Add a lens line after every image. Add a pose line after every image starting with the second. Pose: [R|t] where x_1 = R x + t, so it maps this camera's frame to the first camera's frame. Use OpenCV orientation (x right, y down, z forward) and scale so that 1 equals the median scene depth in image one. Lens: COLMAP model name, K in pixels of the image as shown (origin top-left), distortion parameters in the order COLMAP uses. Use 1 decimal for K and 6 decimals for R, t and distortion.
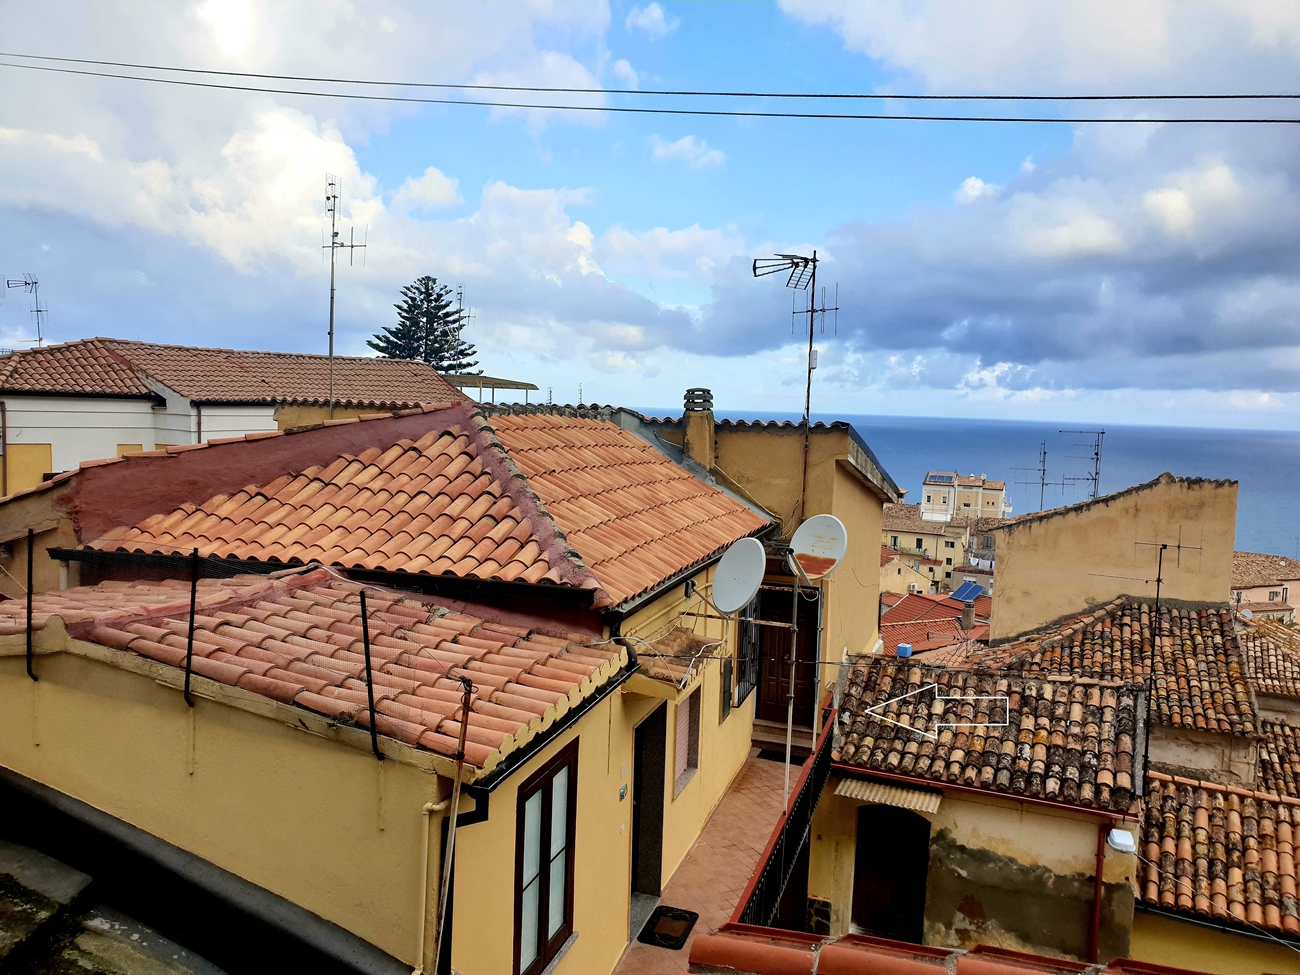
lens RADIAL K [[1032.9, 0, 650.0], [0, 1032.9, 487.5], [0, 0, 1]] dist [-0.012007, 0.038622]
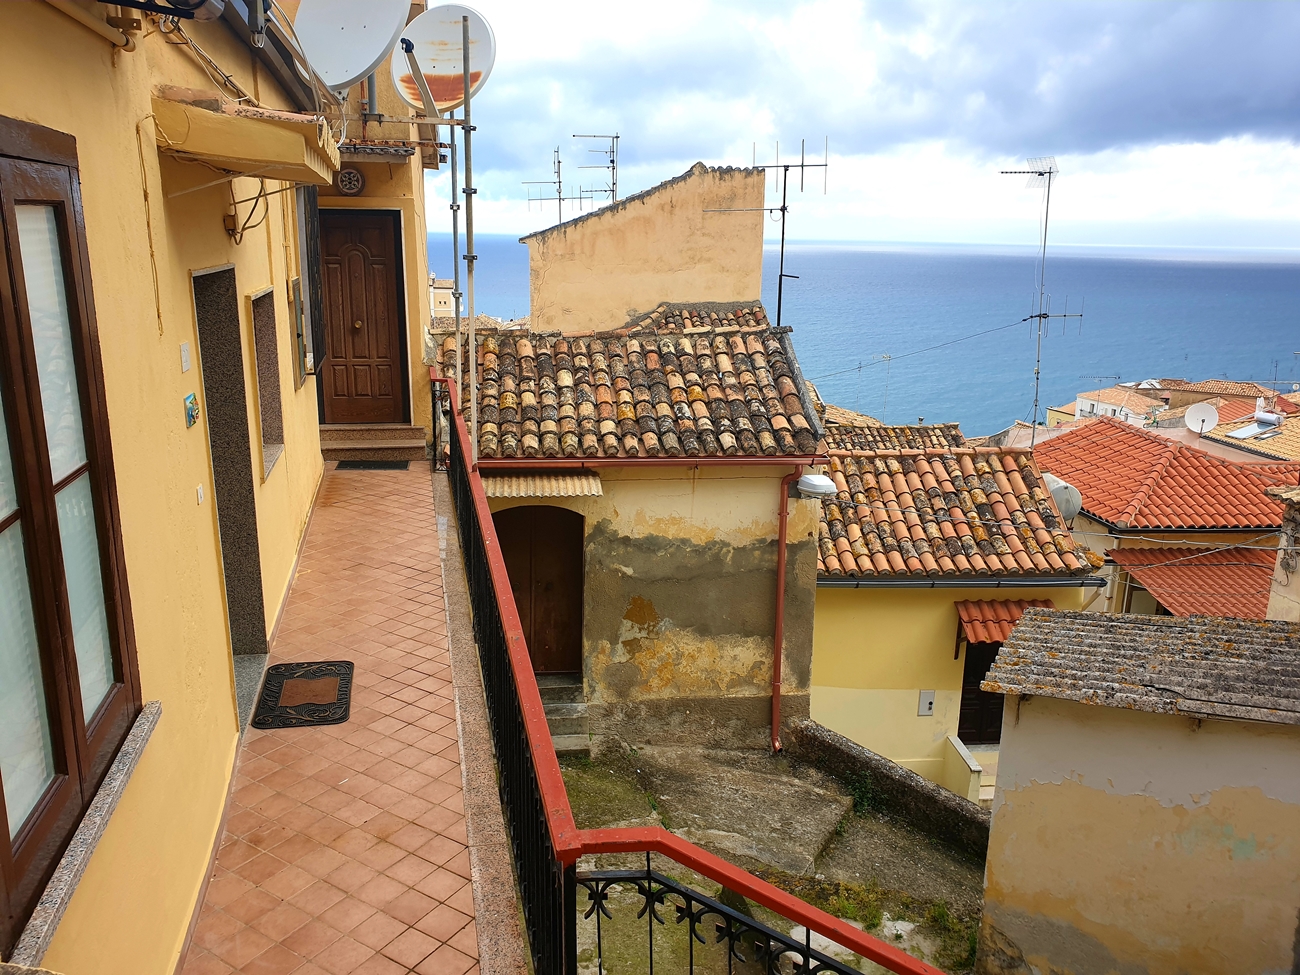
lens RADIAL K [[1010.2, 0, 660.9], [0, 1010.2, 486.3], [0, 0, 1]] dist [0.190245, -0.415631]
pose [[0.854642, -0.143083, 0.499114, -0.047903], [0.056116, 0.981103, 0.185168, 0.157350], [-0.516176, -0.130244, 0.846521, 0.319276]]
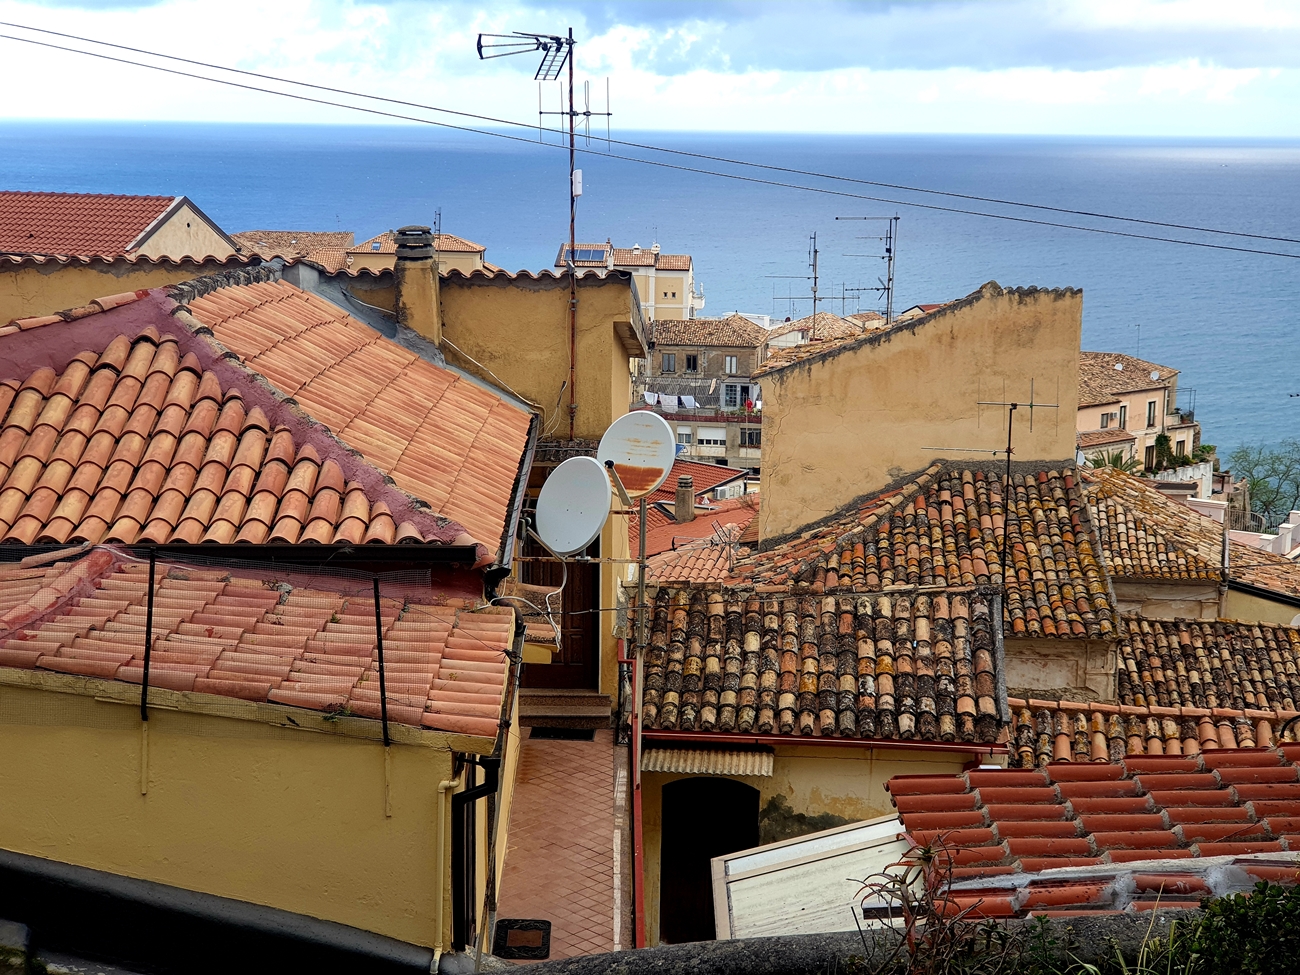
lens RADIAL K [[1965.1, 0, 690.5], [0, 1965.1, 483.6], [0, 0, 1]] dist [0.372555, -2.490416]
pose [[0.940786, -0.083142, 0.328647, -0.227346], [0.046634, 0.991982, 0.117459, -0.072956], [-0.335777, -0.095178, 0.937120, -0.321146]]
